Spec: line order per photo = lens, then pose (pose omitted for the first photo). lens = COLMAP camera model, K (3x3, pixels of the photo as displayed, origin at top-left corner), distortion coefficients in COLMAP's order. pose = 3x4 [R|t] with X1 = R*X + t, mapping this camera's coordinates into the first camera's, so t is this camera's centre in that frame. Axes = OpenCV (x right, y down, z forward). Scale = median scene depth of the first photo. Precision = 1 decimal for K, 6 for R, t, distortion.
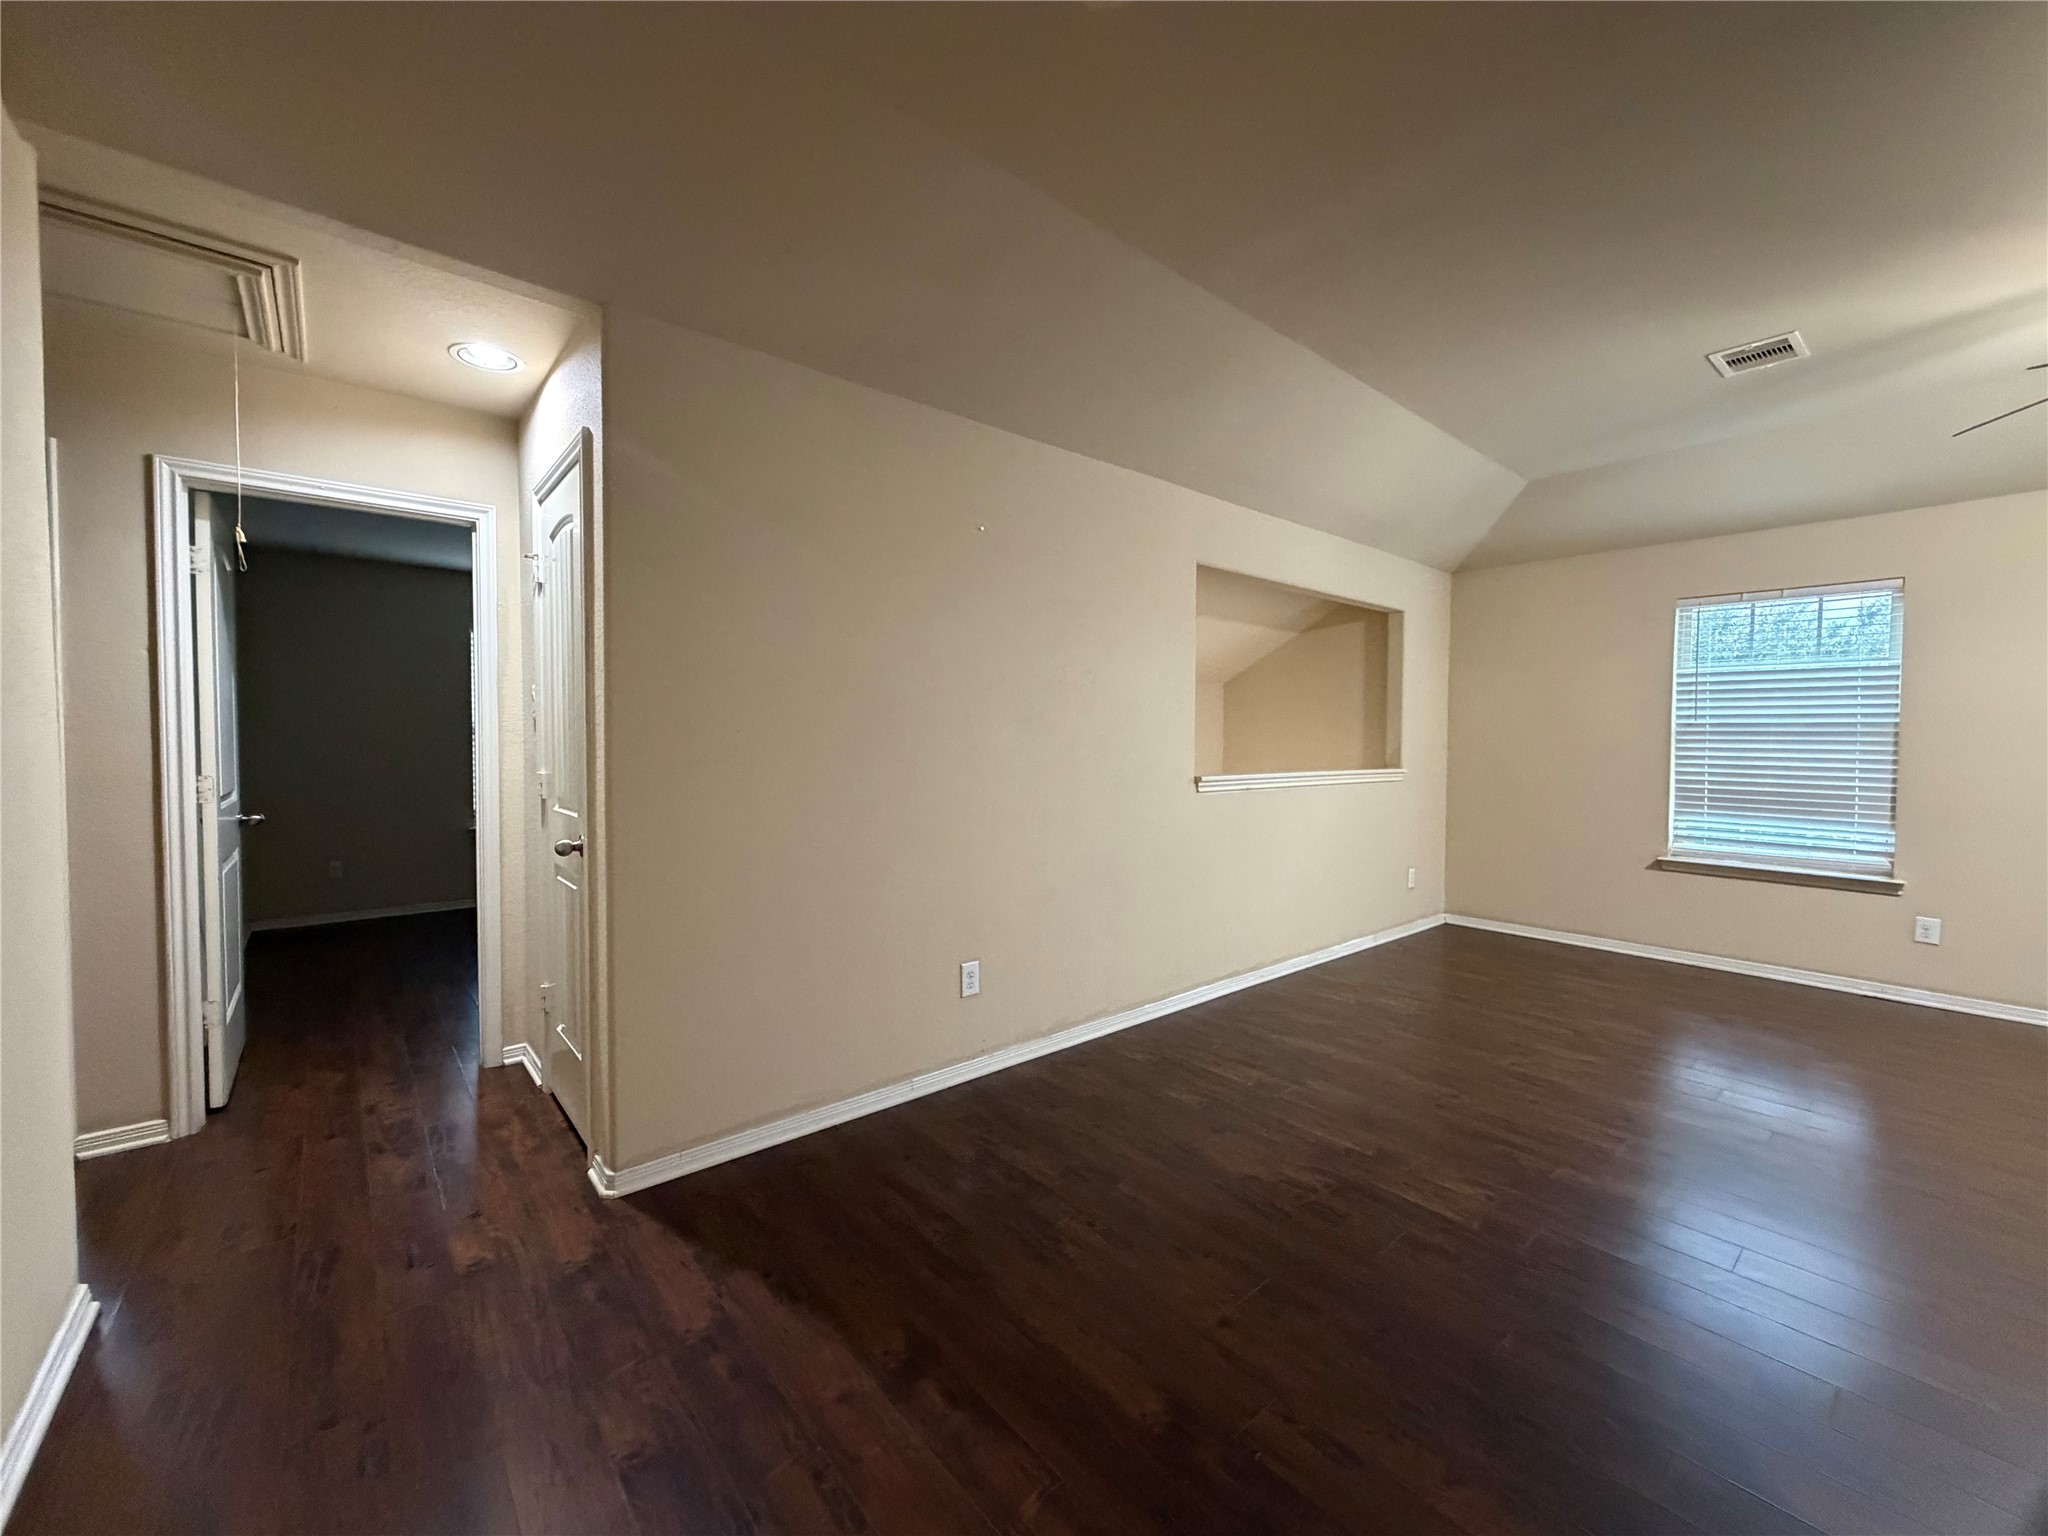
lens RADIAL K [[816.6, 0, 1024.5], [0, 816.6, 770.3], [0, 0, 1]] dist [-0.000021, 0.000423]
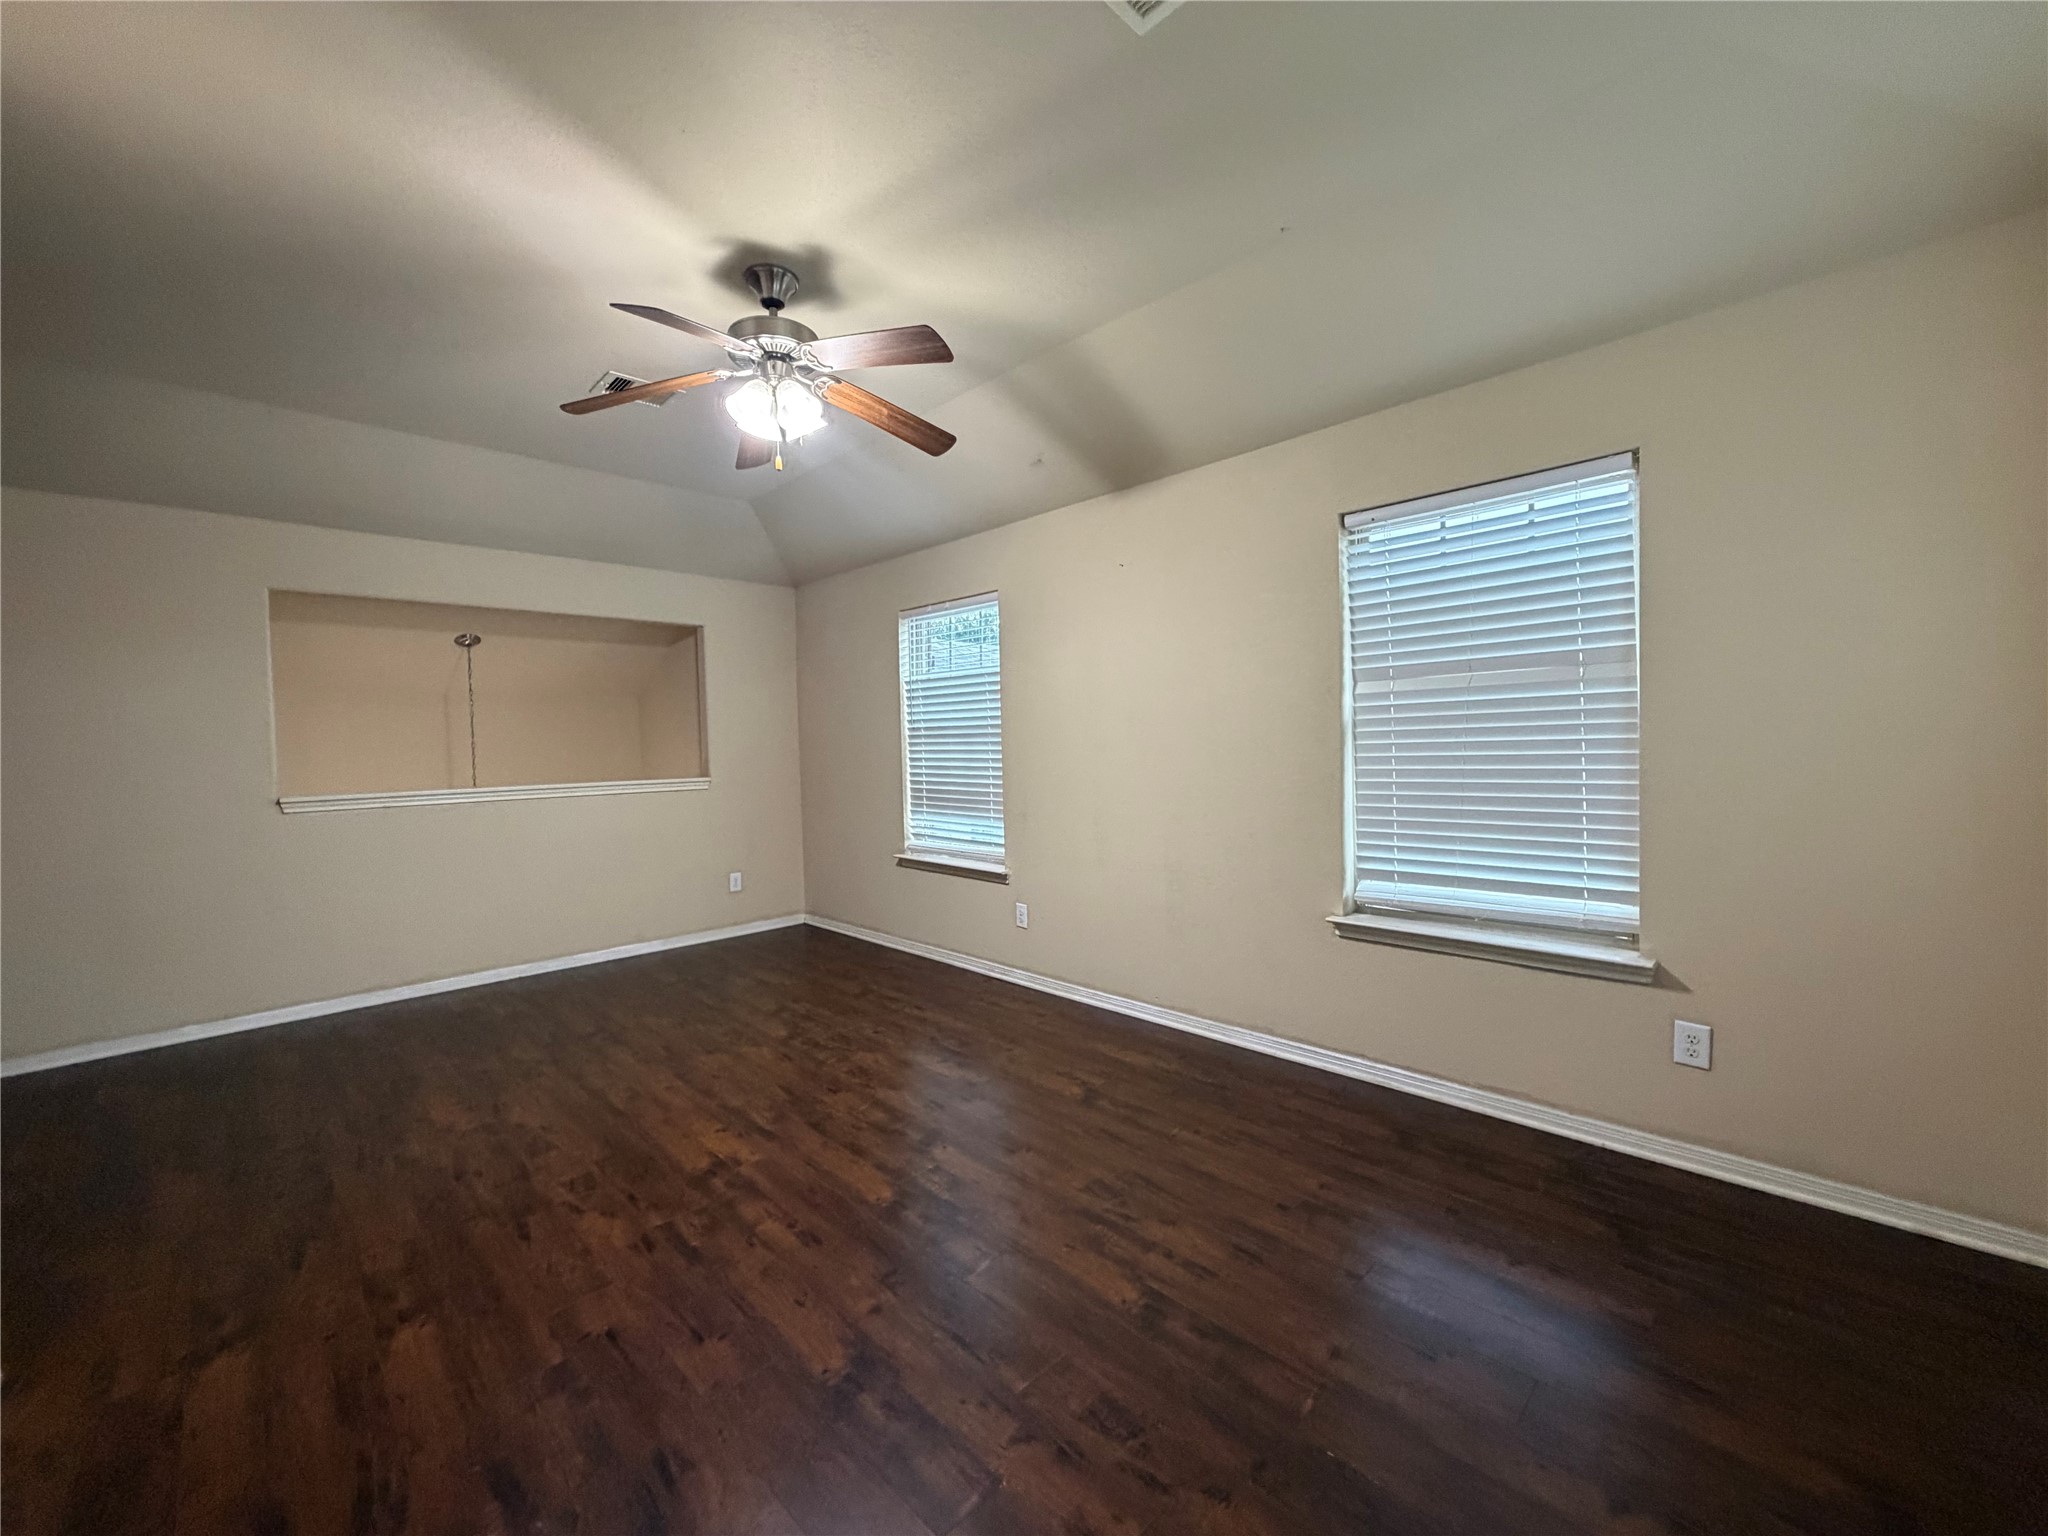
lens RADIAL K [[816.6, 0, 1024.0], [0, 816.6, 769.8], [0, 0, 1]] dist [-0.000021, 0.000423]
pose [[0.997350, -0.029300, 0.066587, 0.886645], [0.029439, 0.999566, -0.001105, 0.002575], [-0.066526, 0.003062, 0.997780, -0.069638]]
